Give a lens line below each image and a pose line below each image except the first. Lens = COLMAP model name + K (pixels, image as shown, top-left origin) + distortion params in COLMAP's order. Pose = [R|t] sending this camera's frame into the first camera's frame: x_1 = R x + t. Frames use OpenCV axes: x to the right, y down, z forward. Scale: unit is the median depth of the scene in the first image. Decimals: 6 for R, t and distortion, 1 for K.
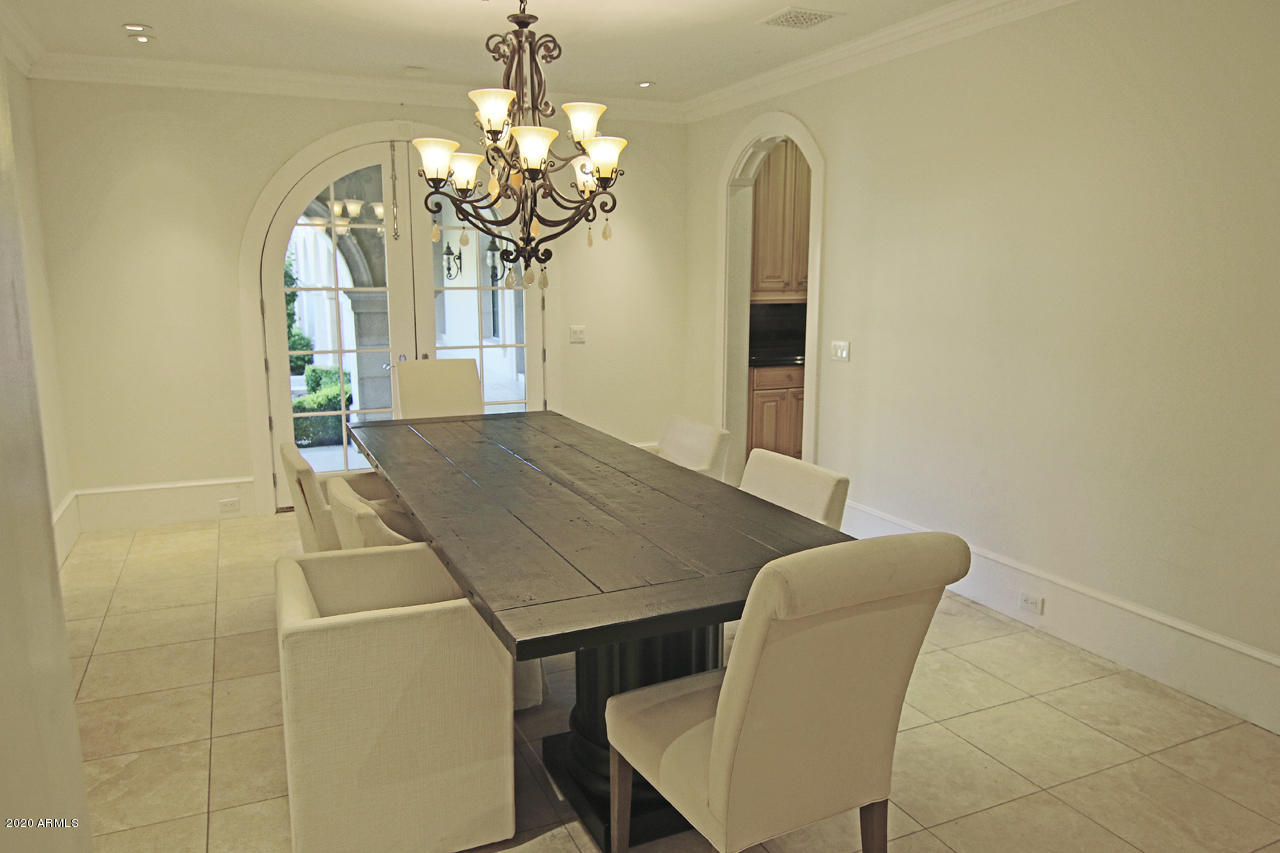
lens RADIAL K [[892.2, 0, 642.6], [0, 892.2, 429.3], [0, 0, 1]] dist [0.005536, -0.023511]
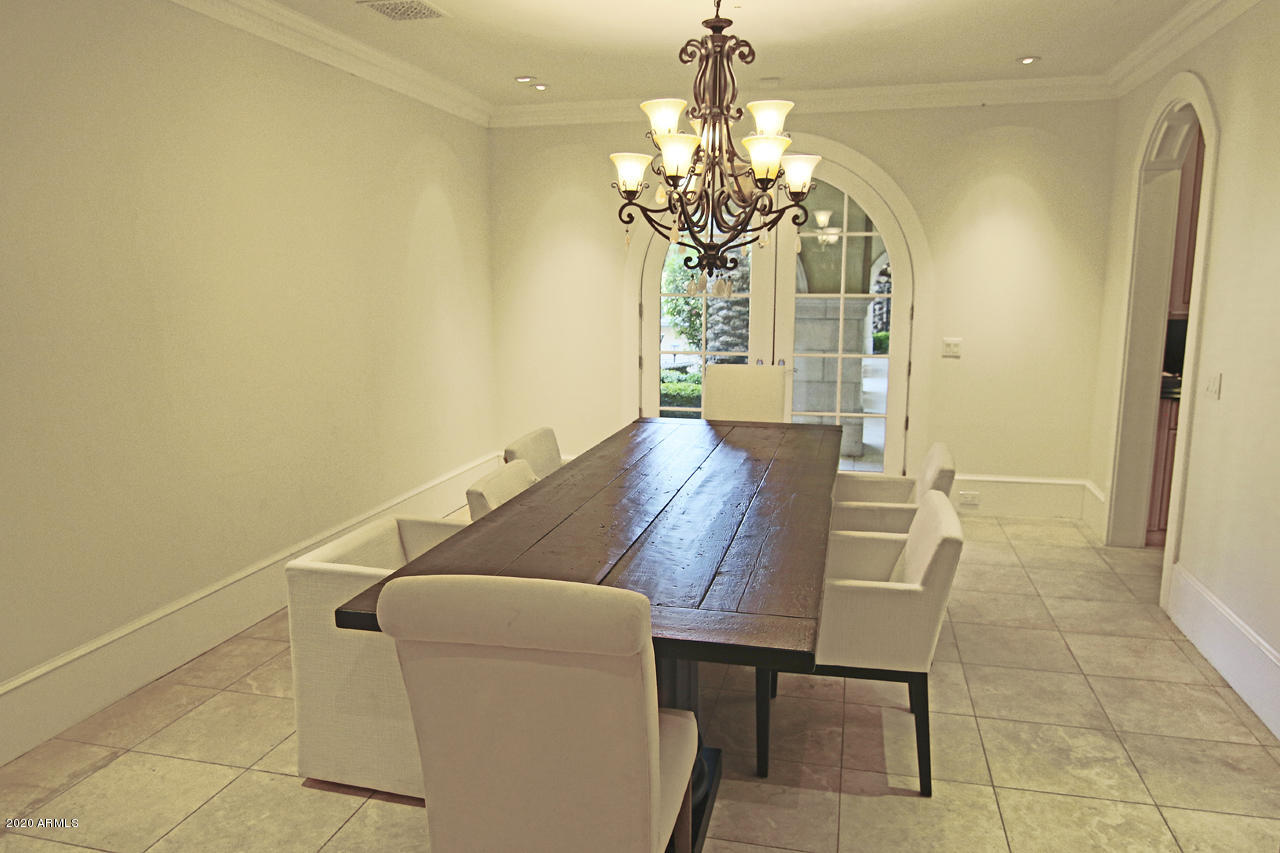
lens RADIAL K [[892.2, 0, 642.6], [0, 892.2, 429.3], [0, 0, 1]] dist [0.005536, -0.023511]
pose [[0.786661, 0.100795, -0.609102, 0.436382], [-0.105381, 0.994026, 0.028393, -0.030957], [0.608325, 0.041853, 0.792584, 0.178471]]
